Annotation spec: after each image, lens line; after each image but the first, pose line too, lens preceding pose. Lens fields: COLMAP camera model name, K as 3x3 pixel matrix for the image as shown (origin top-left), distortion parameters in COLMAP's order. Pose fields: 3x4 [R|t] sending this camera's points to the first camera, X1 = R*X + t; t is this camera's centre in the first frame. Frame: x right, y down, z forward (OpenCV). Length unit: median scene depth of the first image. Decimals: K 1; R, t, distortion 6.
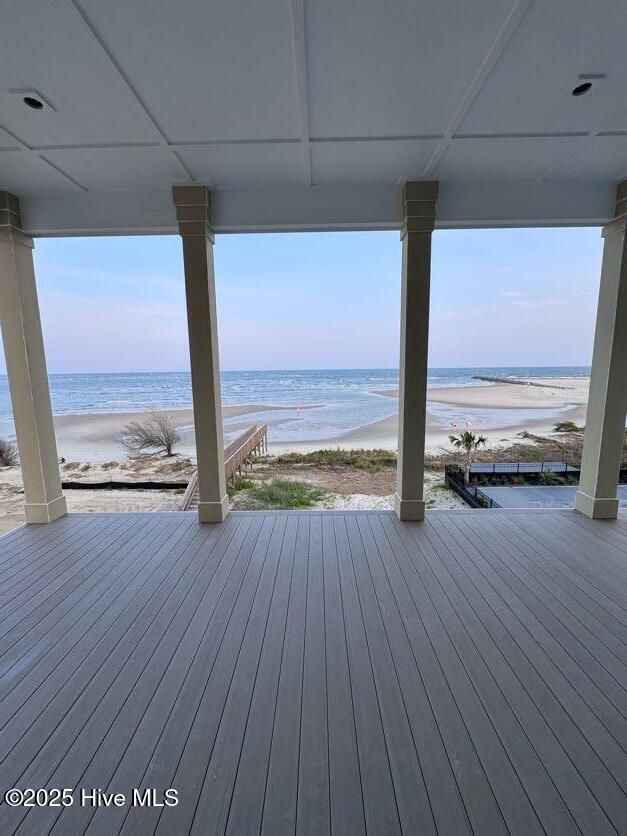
lens RADIAL K [[340.3, 0, 313.5], [0, 340.3, 418.0], [0, 0, 1]] dist [0.000640, 0.000052]
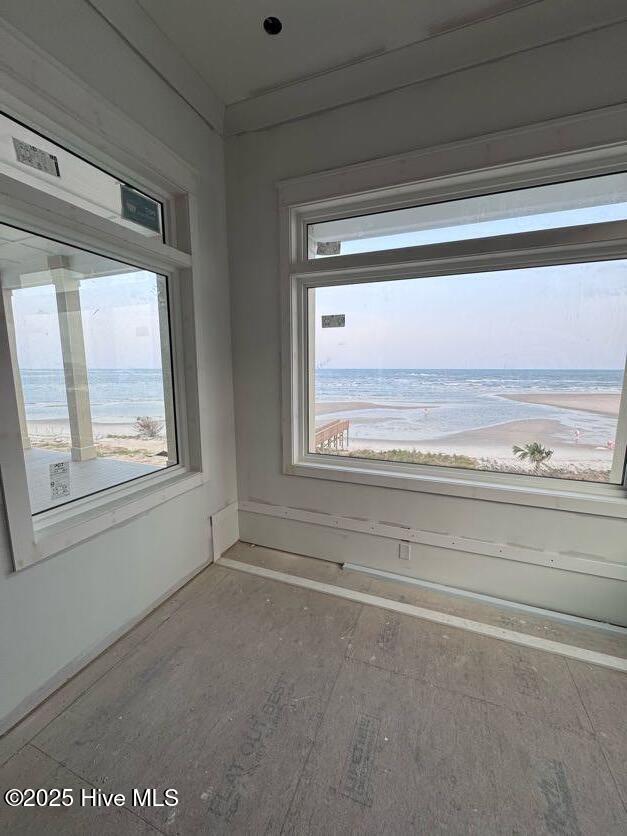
lens RADIAL K [[340.3, 0, 313.5], [0, 340.3, 418.0], [0, 0, 1]] dist [0.000640, 0.000052]
pose [[0.931261, 0.069438, -0.357674, 0.147051], [-0.067119, 0.997566, 0.018910, -0.000824], [0.358116, 0.006397, 0.933655, -0.010272]]
